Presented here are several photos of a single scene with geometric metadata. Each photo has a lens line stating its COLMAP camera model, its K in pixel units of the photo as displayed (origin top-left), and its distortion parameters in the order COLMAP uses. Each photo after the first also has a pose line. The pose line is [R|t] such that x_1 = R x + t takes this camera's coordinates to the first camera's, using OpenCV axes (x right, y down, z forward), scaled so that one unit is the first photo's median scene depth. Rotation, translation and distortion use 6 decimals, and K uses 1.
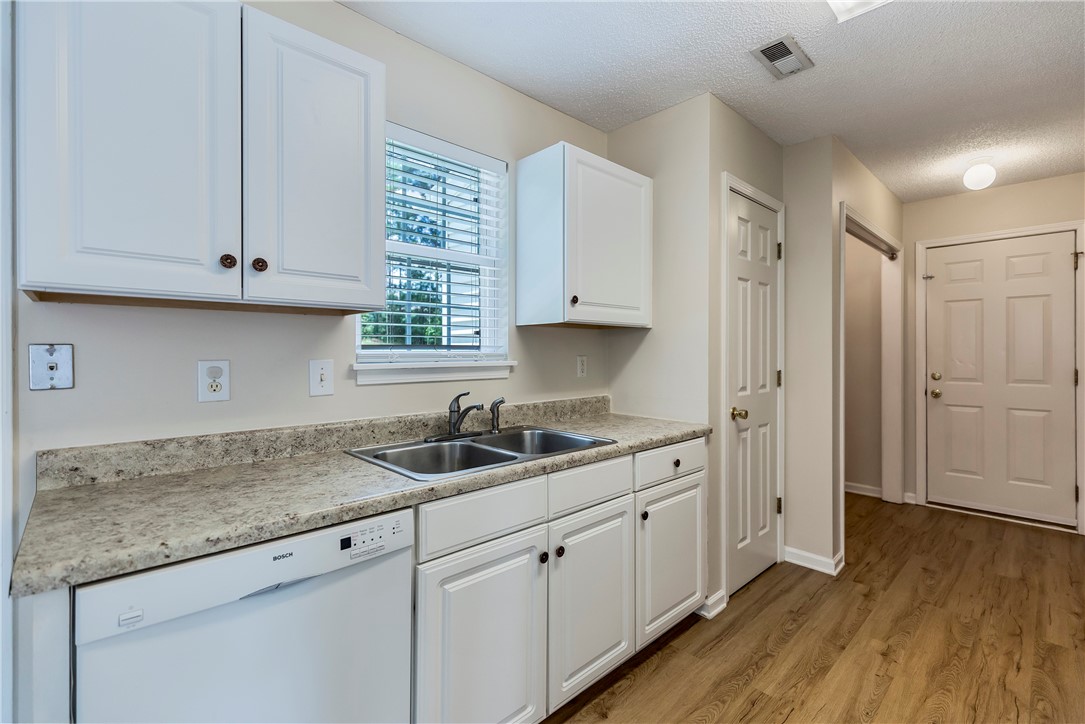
lens RADIAL K [[490.1, 0, 544.8], [0, 490.1, 349.7], [0, 0, 1]] dist [0.003590, -0.000109]
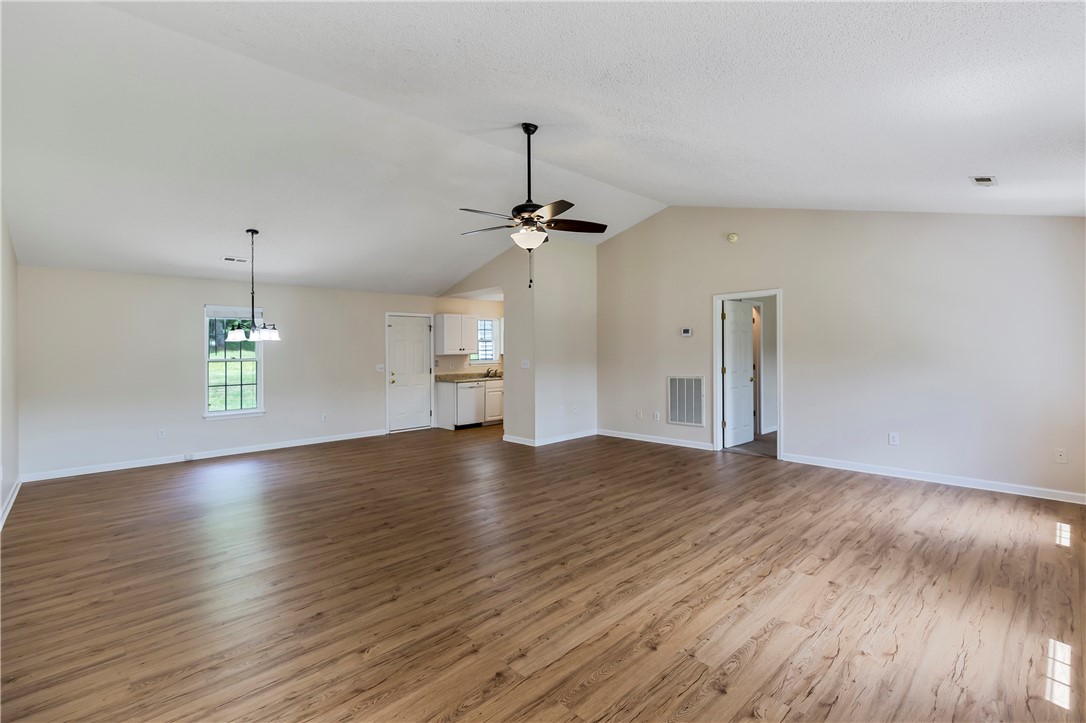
lens RADIAL K [[490.5, 0, 545.3], [0, 490.5, 349.2], [0, 0, 1]] dist [0.003590, -0.000109]
pose [[0.999778, -0.018340, -0.010405, 0.488841], [0.018287, 0.999819, -0.005182, -0.078516], [0.010498, 0.004990, 0.999932, -4.257341]]
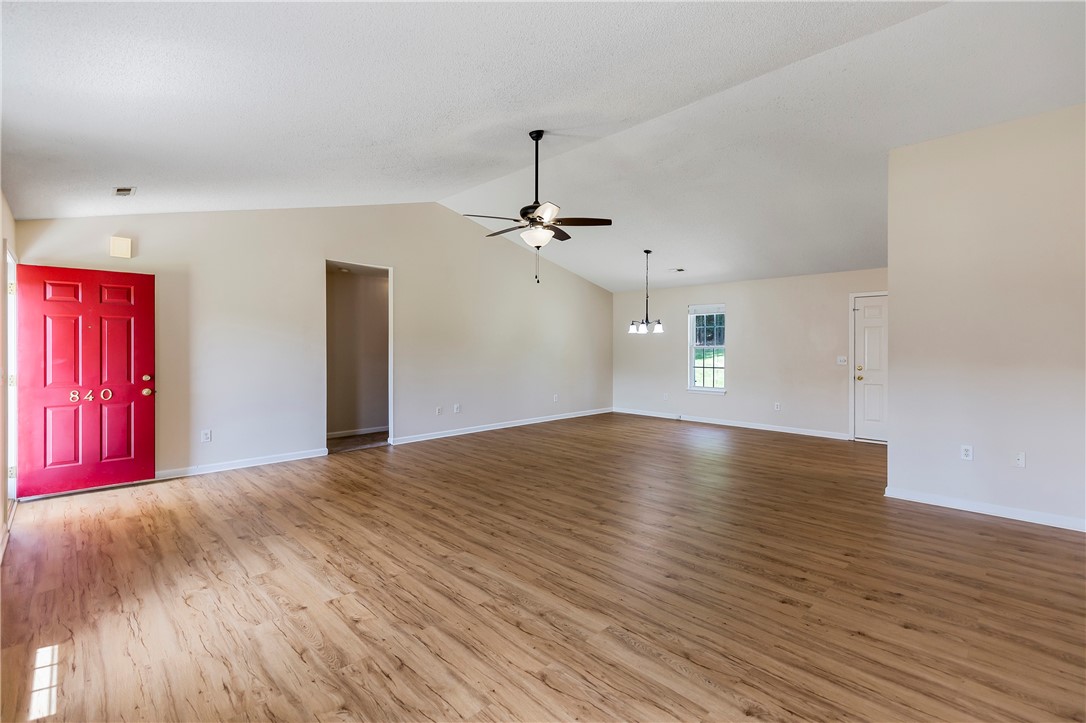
lens RADIAL K [[486.8, 0, 556.8], [0, 486.8, 344.3], [0, 0, 1]] dist [0.003463, 0.001385]
pose [[0.022939, -0.006847, -0.999713, 2.701701], [0.001080, 0.999976, -0.006824, -0.058510], [0.999736, -0.000924, 0.022946, -2.058372]]
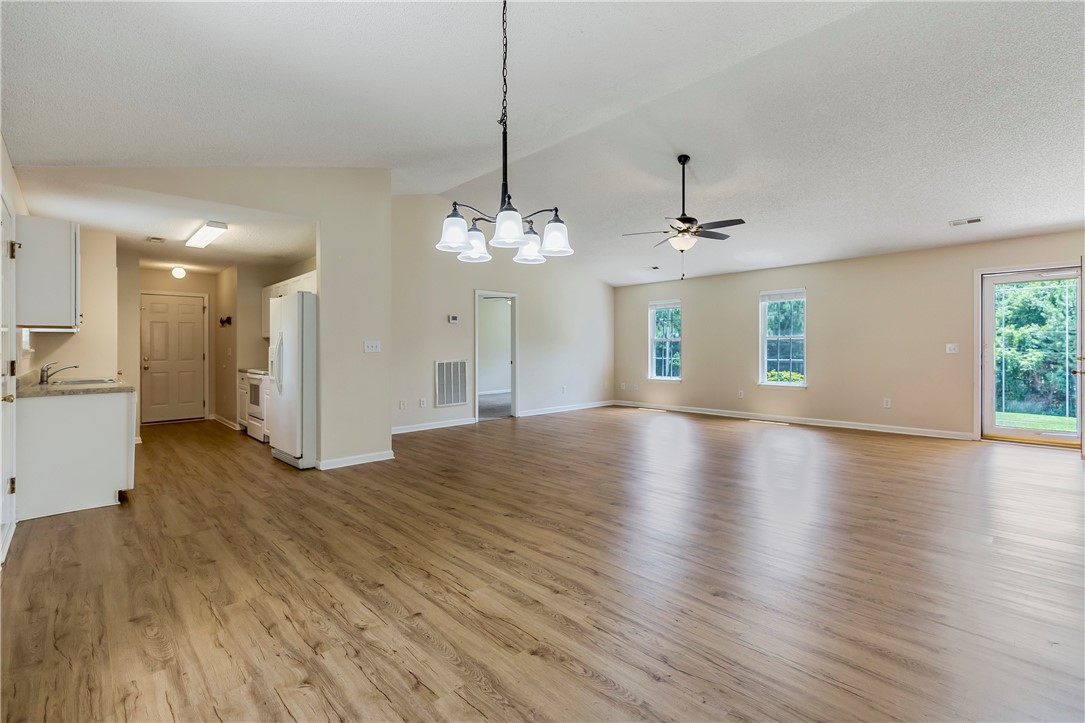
lens RADIAL K [[490.1, 0, 544.8], [0, 490.1, 349.2], [0, 0, 1]] dist [0.003590, -0.000109]
pose [[0.010531, -0.004504, 0.999934, -2.450874], [0.003149, 0.999985, 0.004471, 0.021682], [-0.999940, 0.003102, 0.010545, -1.323426]]
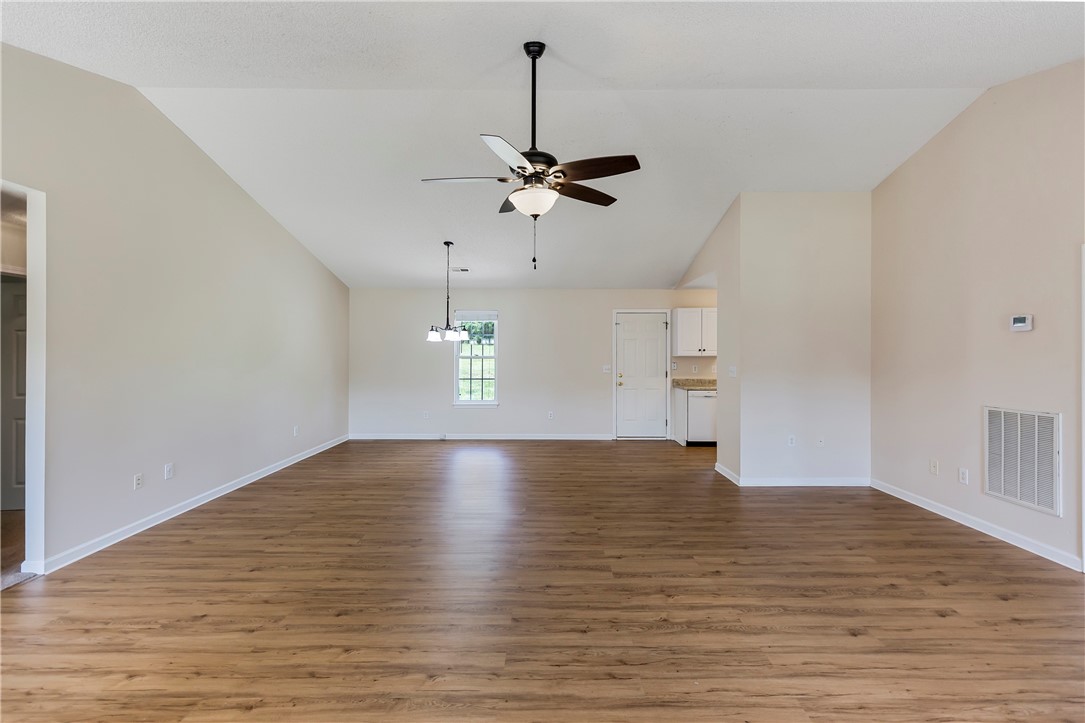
lens RADIAL K [[490.1, 0, 544.8], [0, 490.1, 349.2], [0, 0, 1]] dist [0.003590, -0.000109]
pose [[0.718030, -0.006343, -0.695984, 1.508903], [0.002230, 0.999974, -0.006813, -0.099534], [0.696009, 0.003339, 0.718025, -3.197764]]
